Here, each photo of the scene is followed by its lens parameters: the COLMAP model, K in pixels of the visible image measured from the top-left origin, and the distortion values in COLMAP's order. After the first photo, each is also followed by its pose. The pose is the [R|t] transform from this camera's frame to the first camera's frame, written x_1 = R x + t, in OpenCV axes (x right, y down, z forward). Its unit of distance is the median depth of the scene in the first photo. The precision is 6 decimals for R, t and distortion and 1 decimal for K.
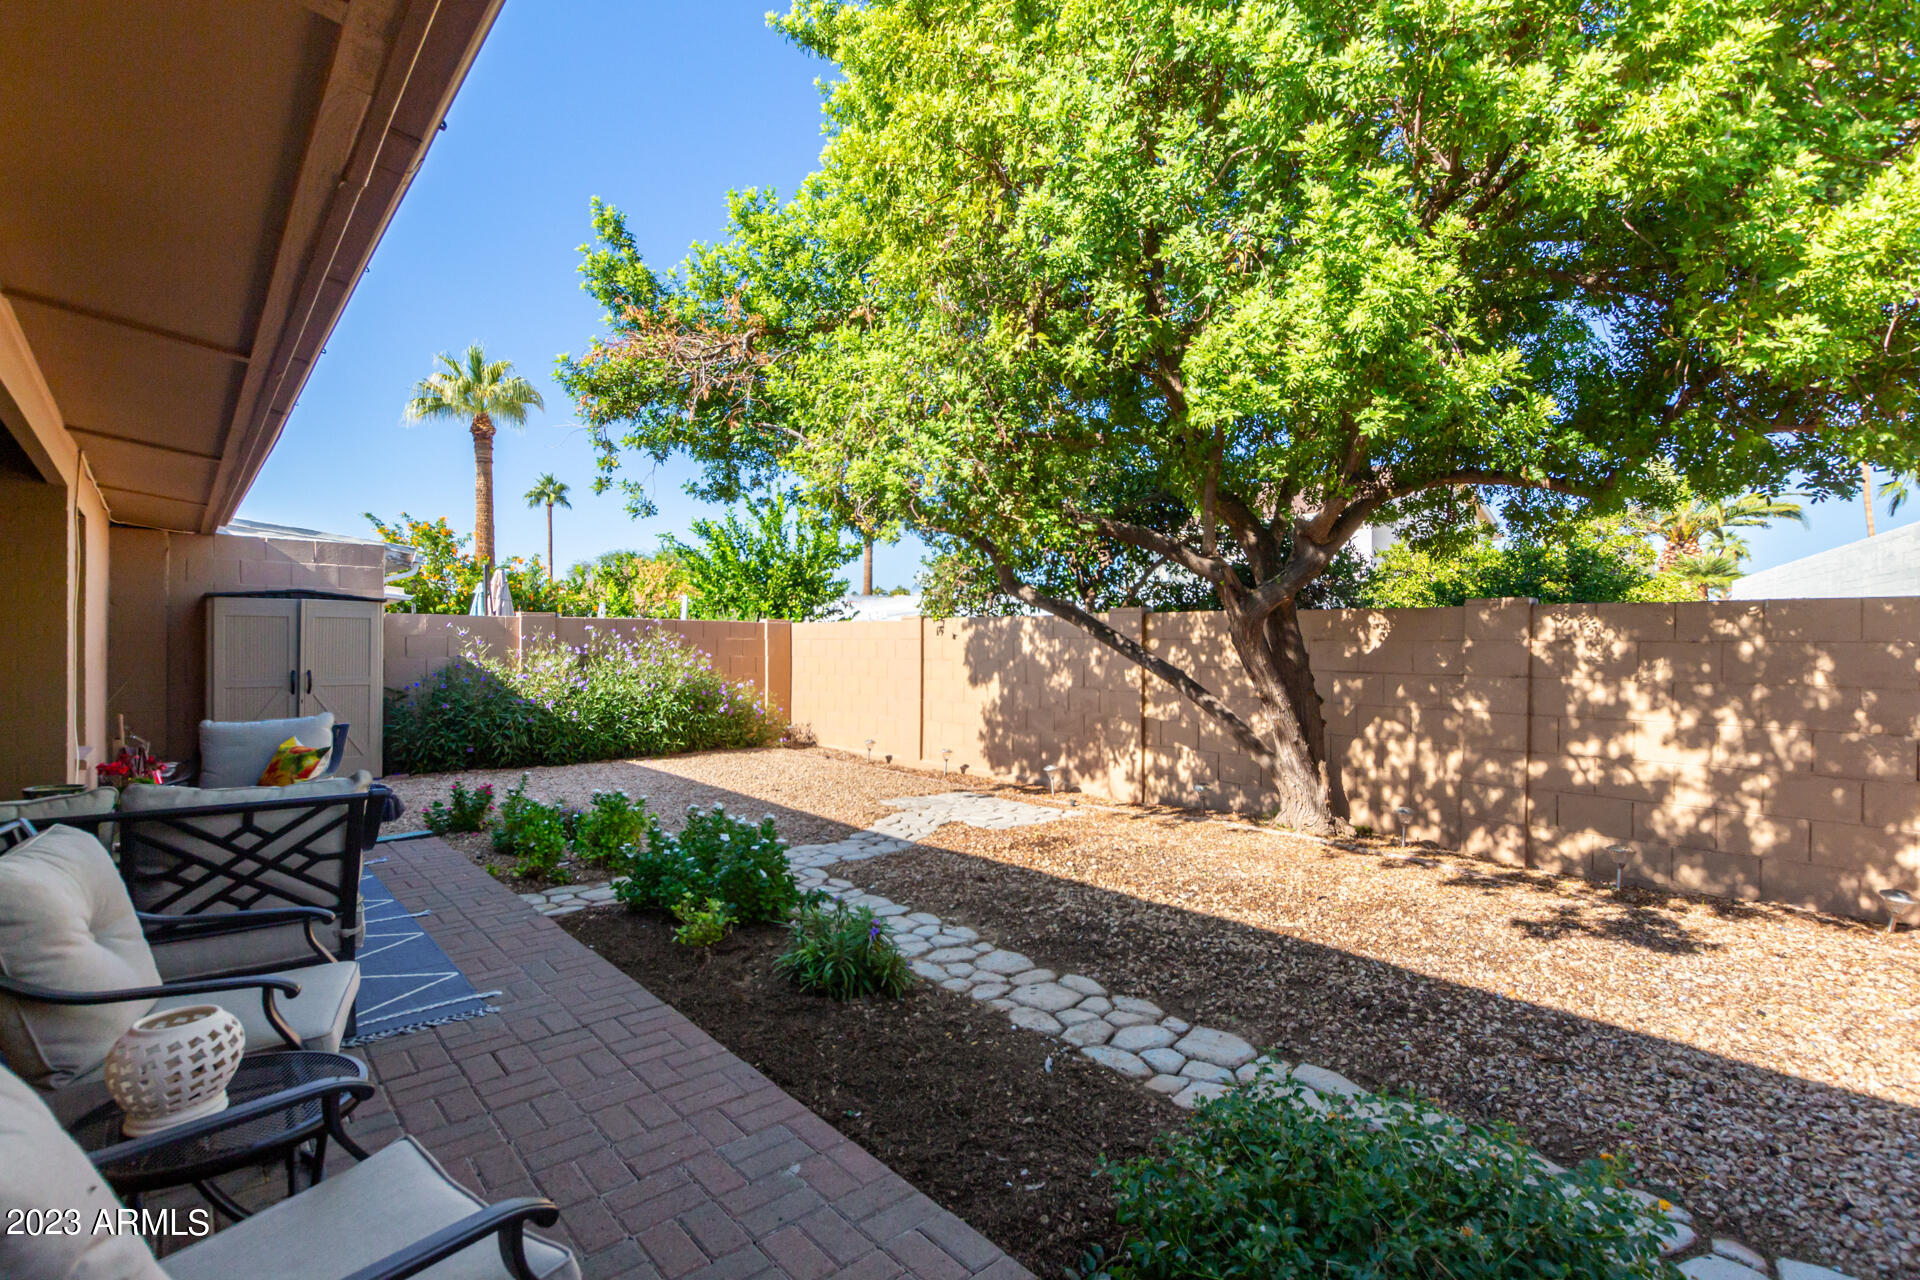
lens RADIAL K [[874.7, 0, 963.5], [0, 874.7, 648.2], [0, 0, 1]] dist [0.007001, -0.006898]
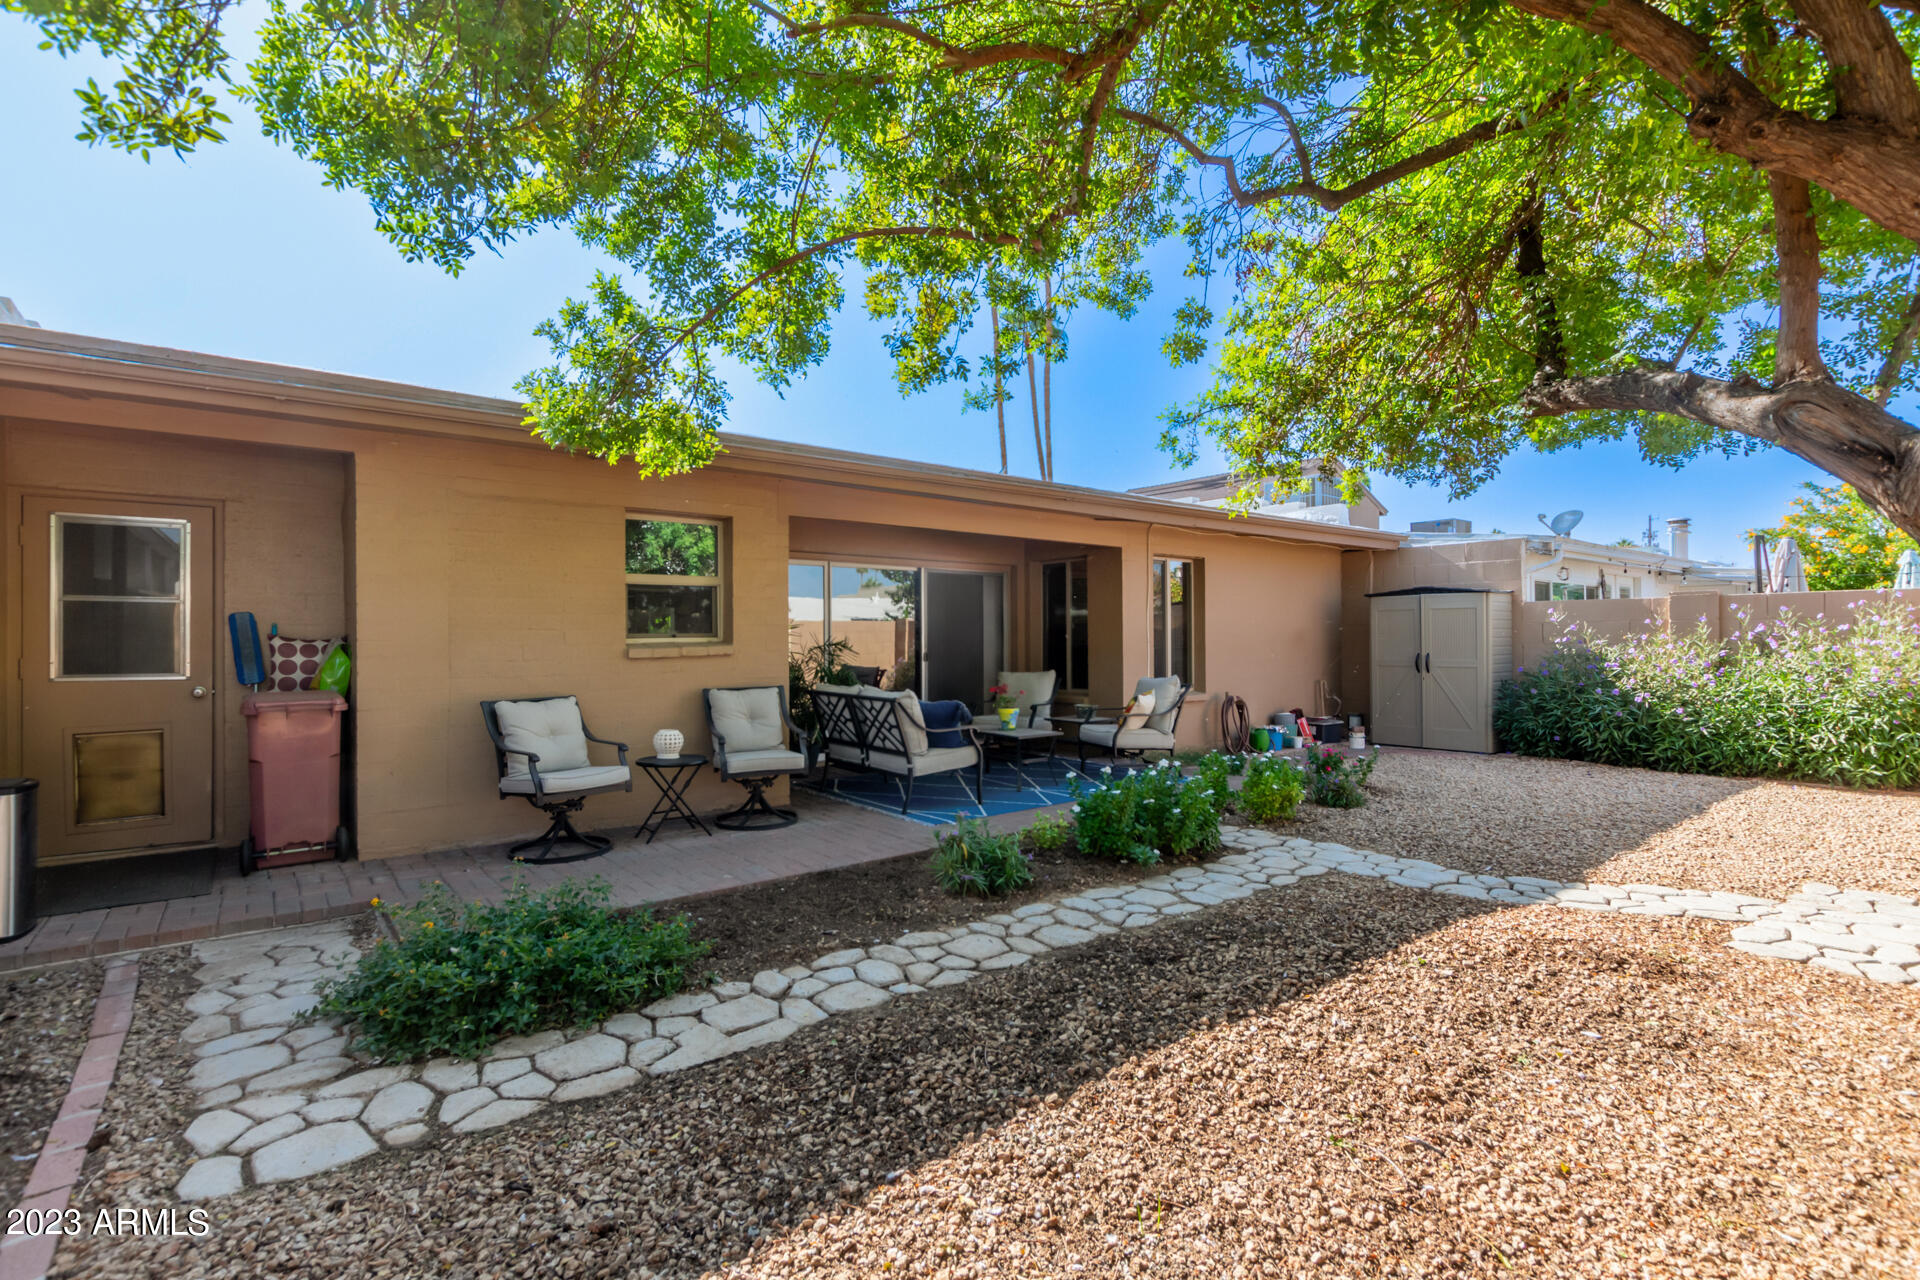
lens RADIAL K [[874.7, 0, 962.6], [0, 874.7, 639.0], [0, 0, 1]] dist [0.007001, -0.006898]
pose [[-0.064304, -0.013067, -0.997845, 1.109330], [0.009623, 0.999860, -0.013713, 0.035028], [0.997884, -0.010484, -0.064169, 1.004077]]
